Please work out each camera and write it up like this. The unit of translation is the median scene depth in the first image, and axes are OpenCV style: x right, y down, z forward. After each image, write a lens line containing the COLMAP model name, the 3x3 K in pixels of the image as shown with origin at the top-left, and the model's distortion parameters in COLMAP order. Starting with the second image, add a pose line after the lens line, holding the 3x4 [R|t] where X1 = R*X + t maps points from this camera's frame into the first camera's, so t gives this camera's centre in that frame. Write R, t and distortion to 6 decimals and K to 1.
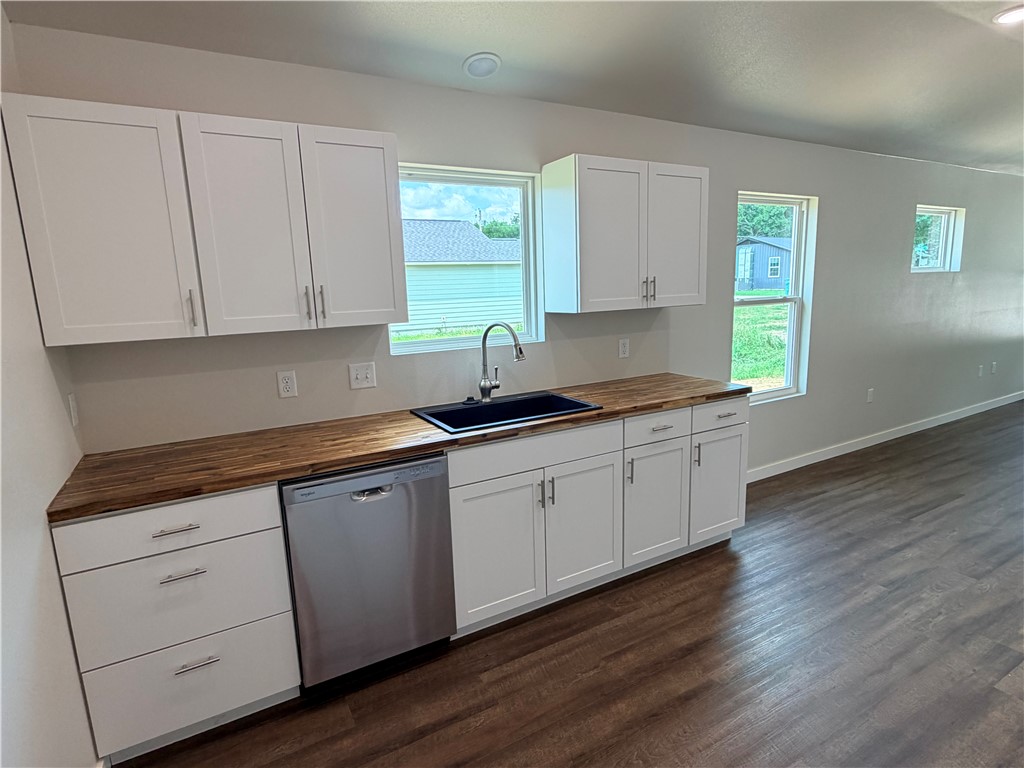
lens RADIAL K [[547.0, 0, 510.8], [0, 547.0, 384.6], [0, 0, 1]] dist [-0.001593, -0.000455]
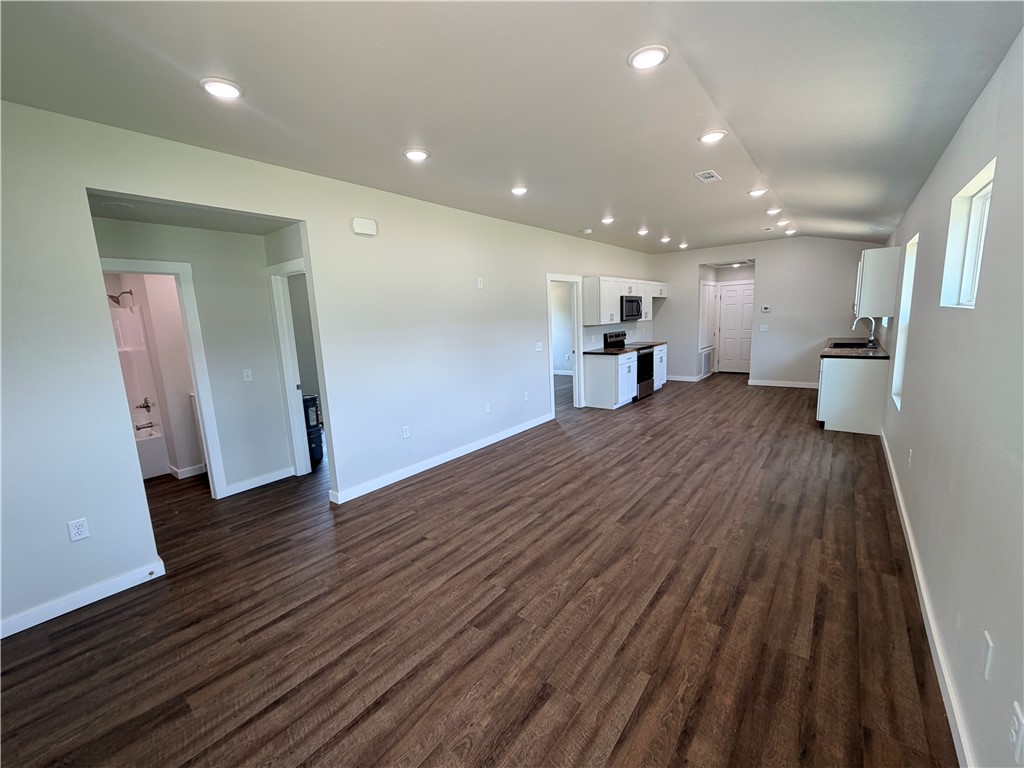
lens RADIAL K [[416.7, 0, 513.0], [0, 416.7, 384.9], [0, 0, 1]] dist [0.000879, -0.000446]
pose [[-0.921673, 0.137231, -0.362887, 2.068622], [0.008679, 0.942411, 0.334343, -0.426551], [0.387871, 0.305006, -0.869786, 1.880646]]
